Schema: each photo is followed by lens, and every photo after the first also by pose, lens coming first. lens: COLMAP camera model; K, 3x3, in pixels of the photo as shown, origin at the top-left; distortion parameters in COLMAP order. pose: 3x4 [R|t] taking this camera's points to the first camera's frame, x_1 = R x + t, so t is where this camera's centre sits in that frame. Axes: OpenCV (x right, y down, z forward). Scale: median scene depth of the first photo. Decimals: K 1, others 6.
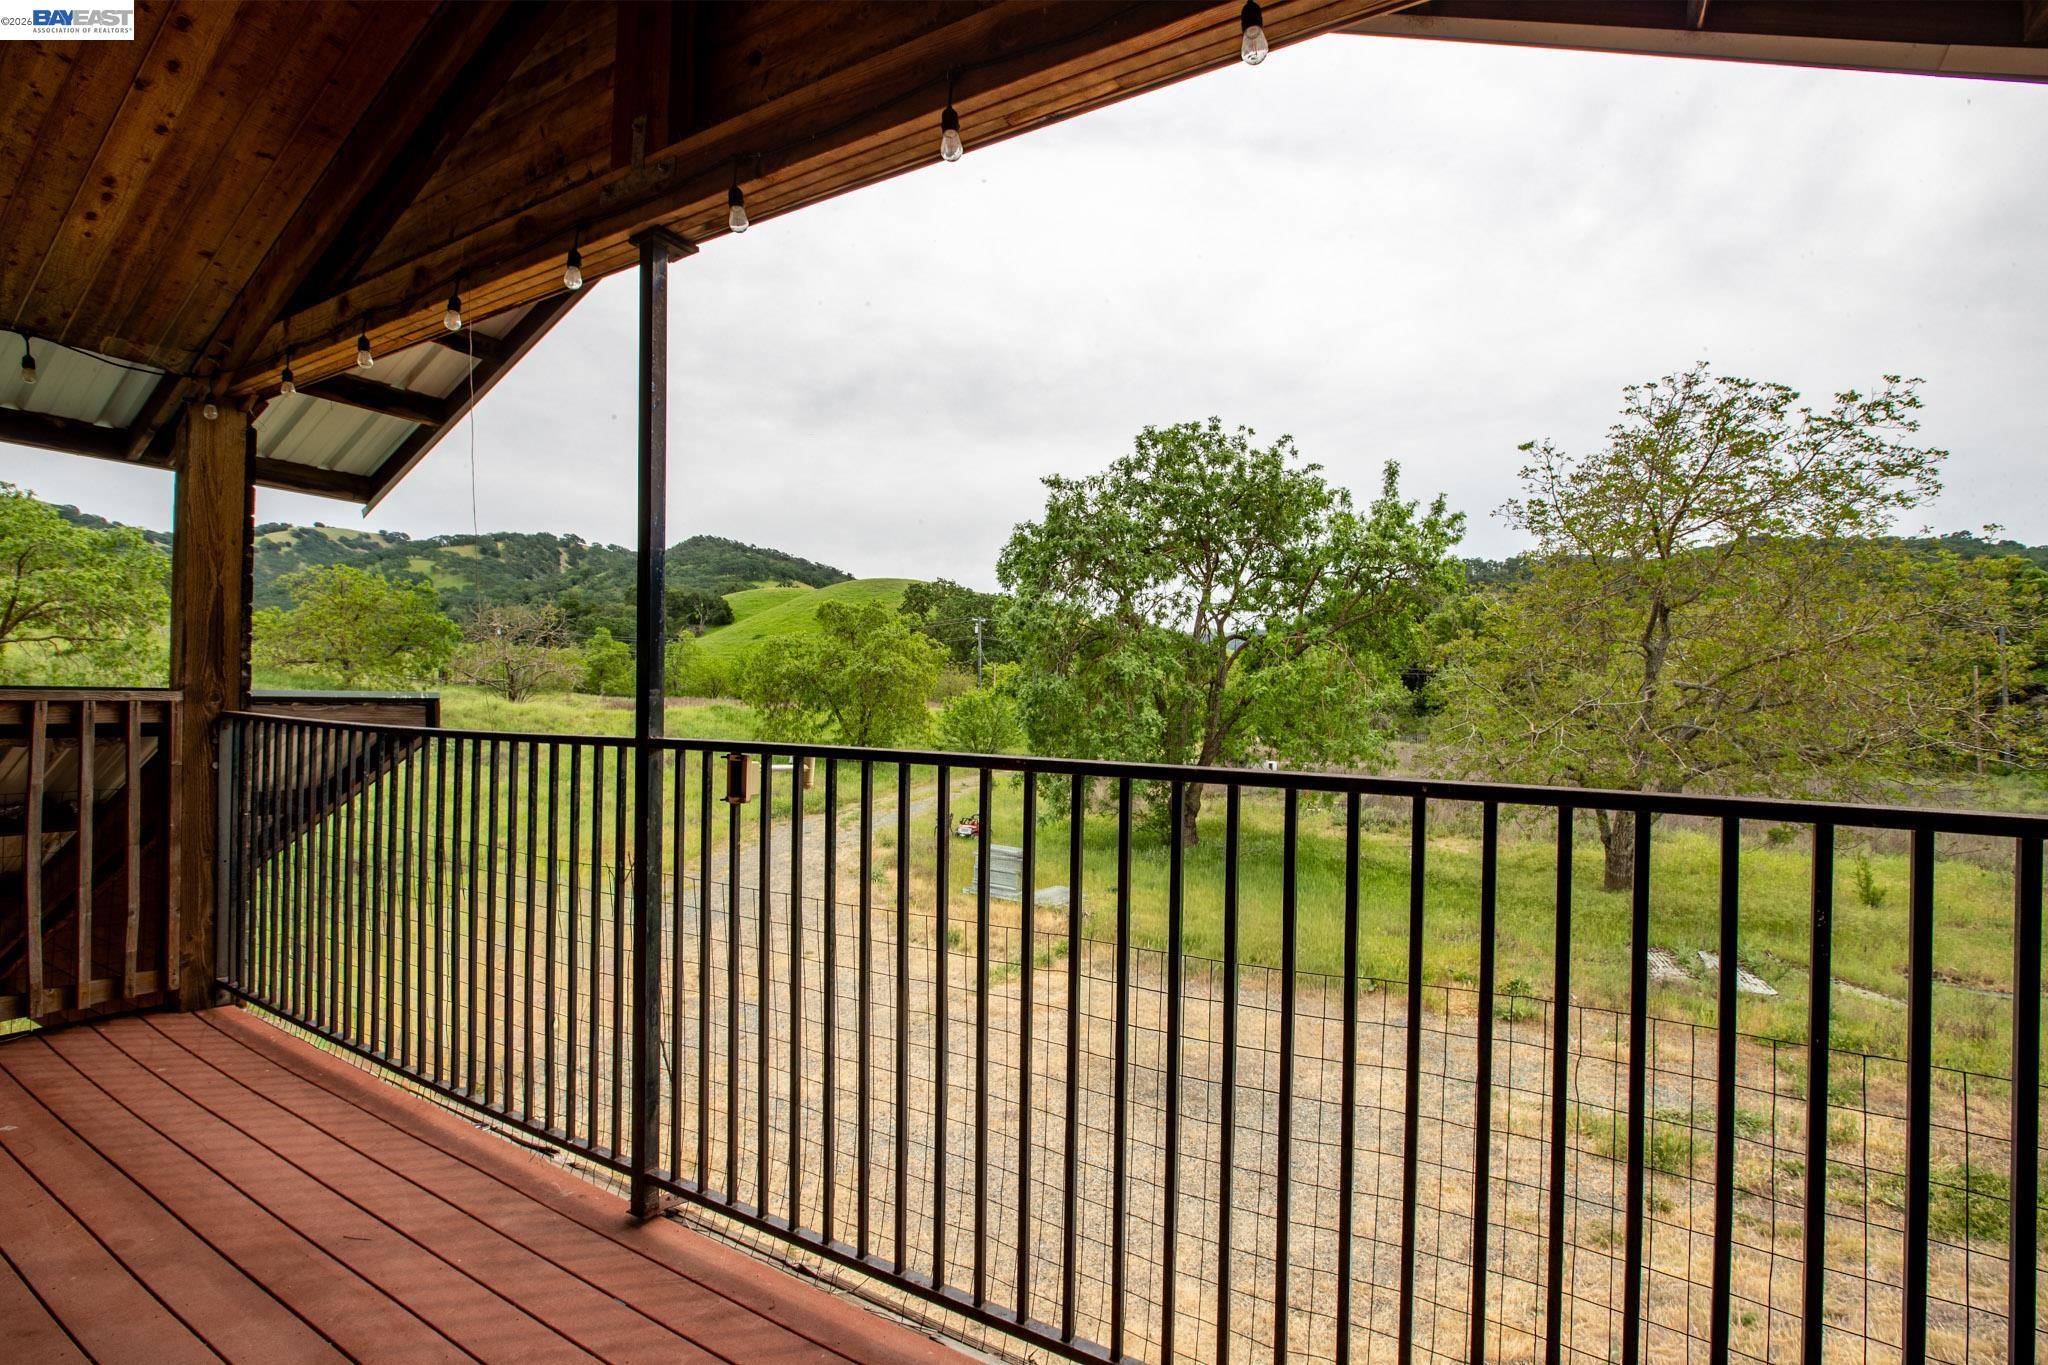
lens RADIAL K [[940.7, 0, 1027.6], [0, 940.7, 694.0], [0, 0, 1]] dist [-0.065326, 0.032055]
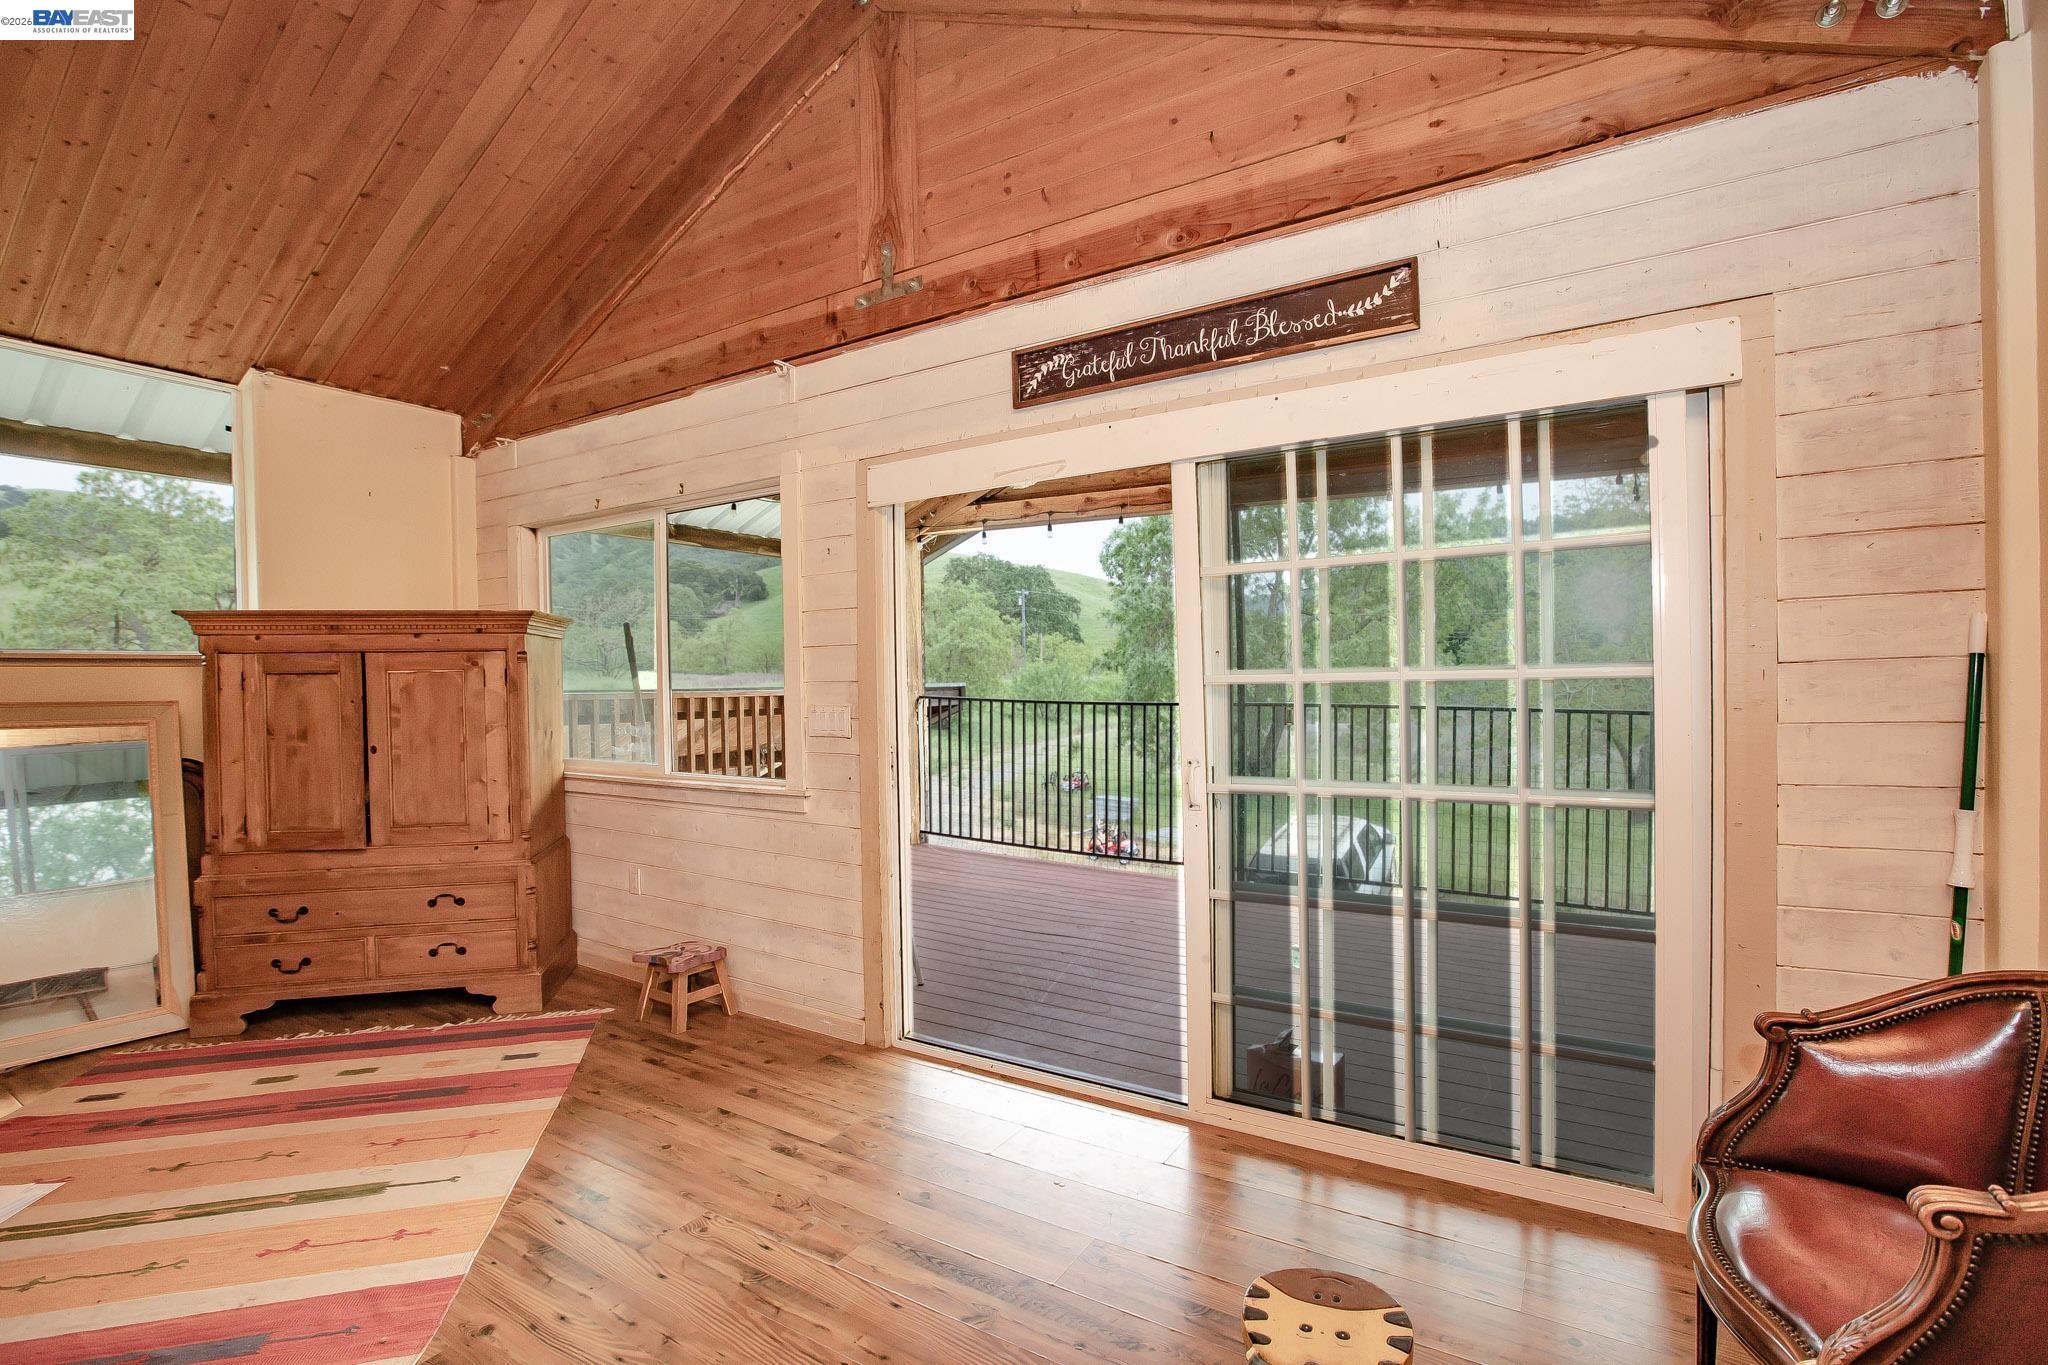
lens RADIAL K [[940.7, 0, 1027.6], [0, 940.7, 694.0], [0, 0, 1]] dist [-0.065326, 0.032055]
pose [[0.999522, -0.018438, -0.024801, -0.108455], [0.019268, 0.999247, 0.033672, -0.008664], [0.024162, -0.034134, 0.999125, -0.185644]]
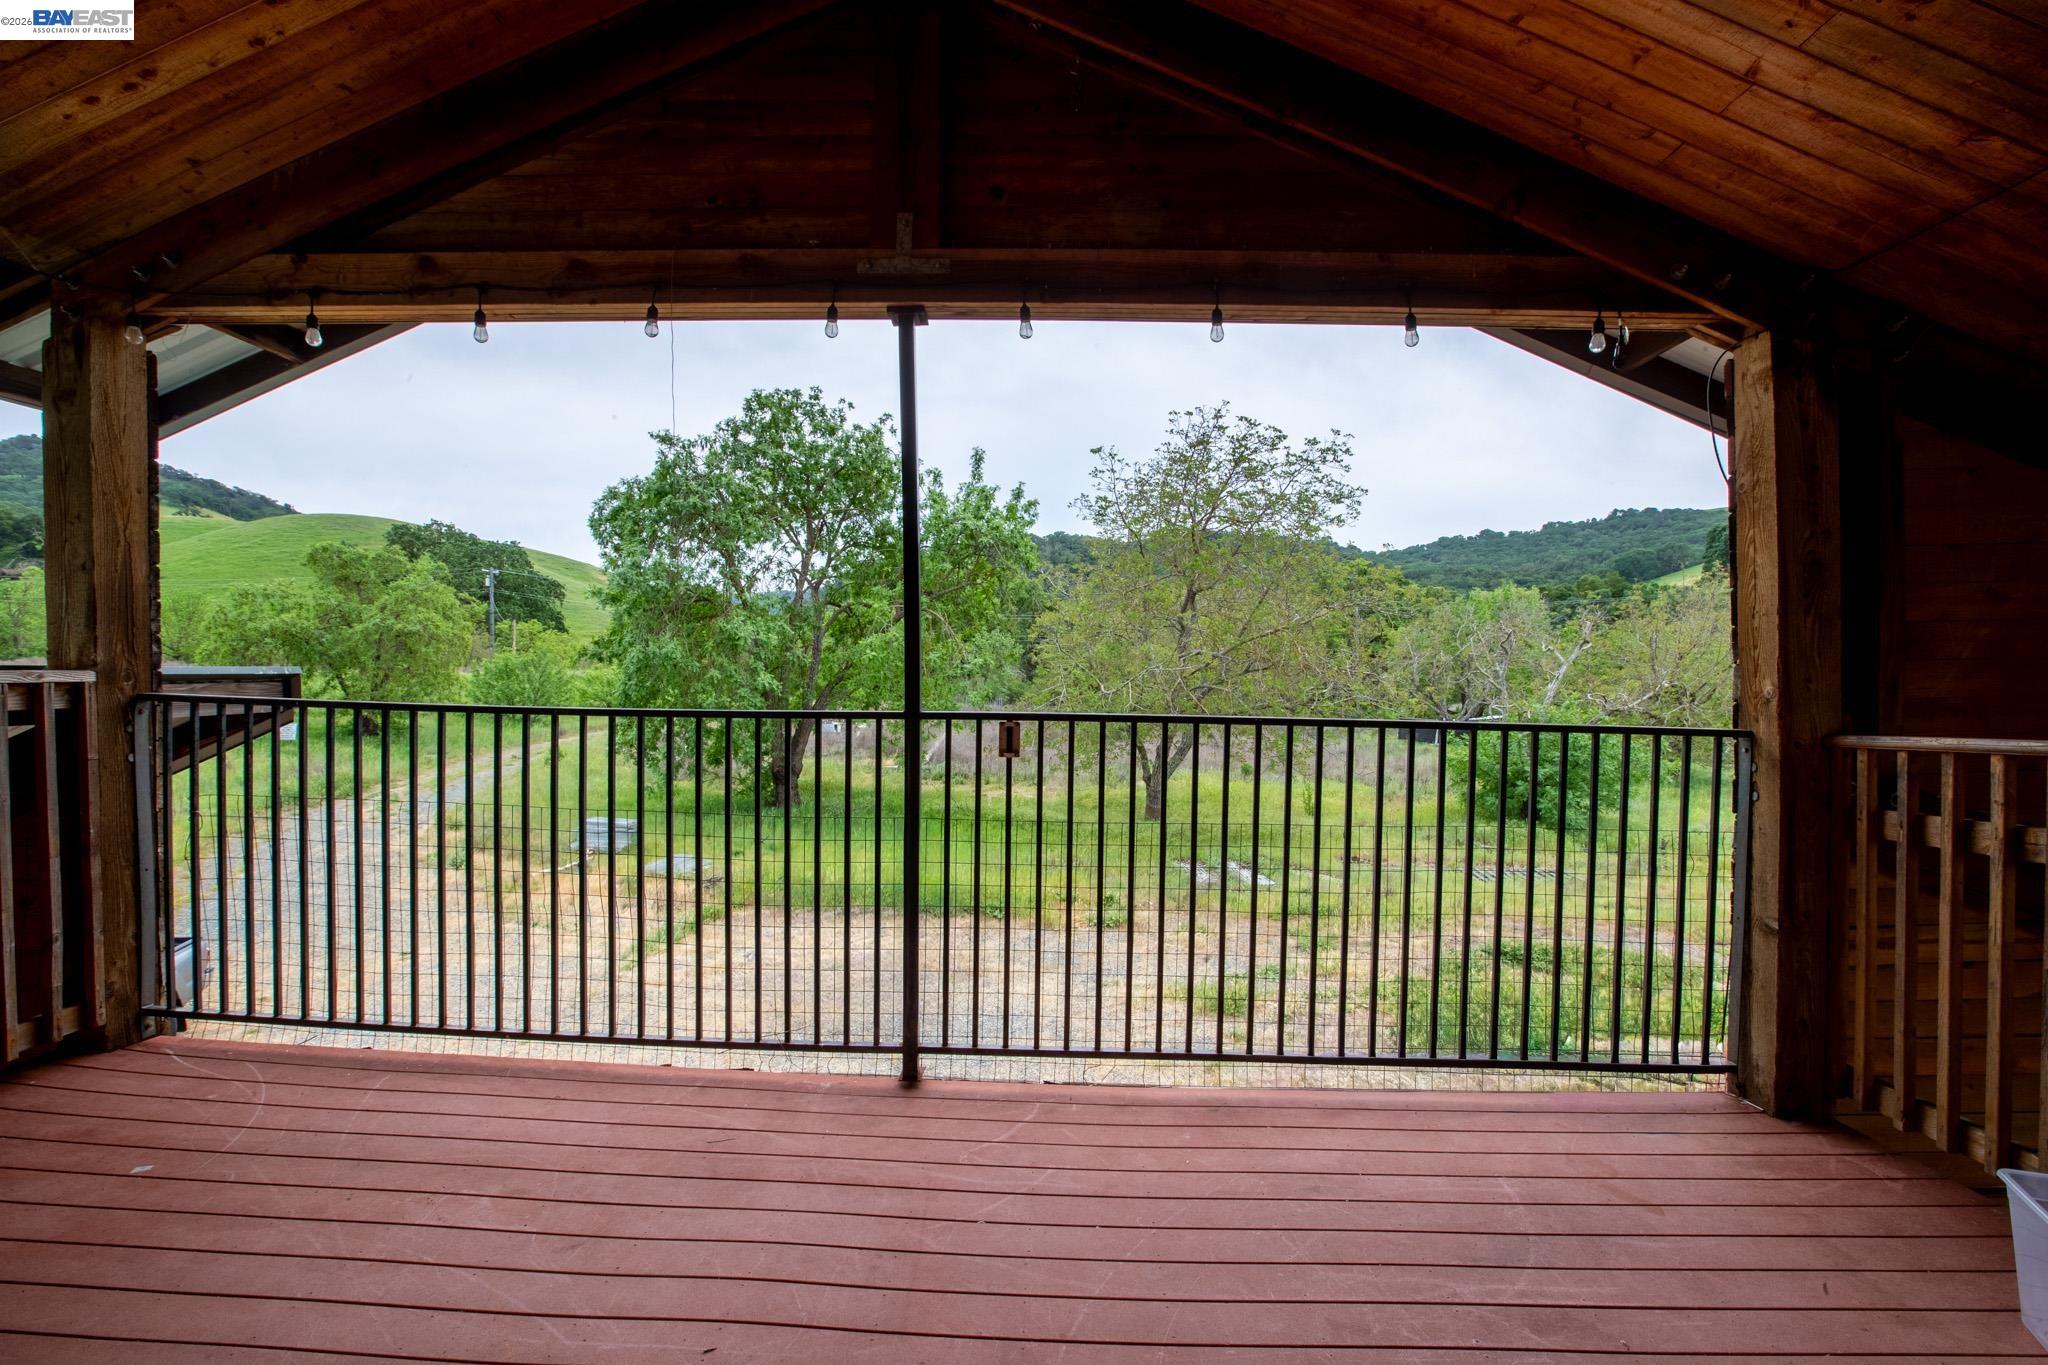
lens RADIAL K [[940.7, 0, 1027.6], [0, 940.7, 694.0], [0, 0, 1]] dist [-0.065326, 0.032055]
pose [[0.879988, -0.014232, 0.474783, -0.100974], [-0.005368, 0.999189, 0.039902, -0.003326], [-0.474966, -0.037662, 0.879198, -0.023415]]
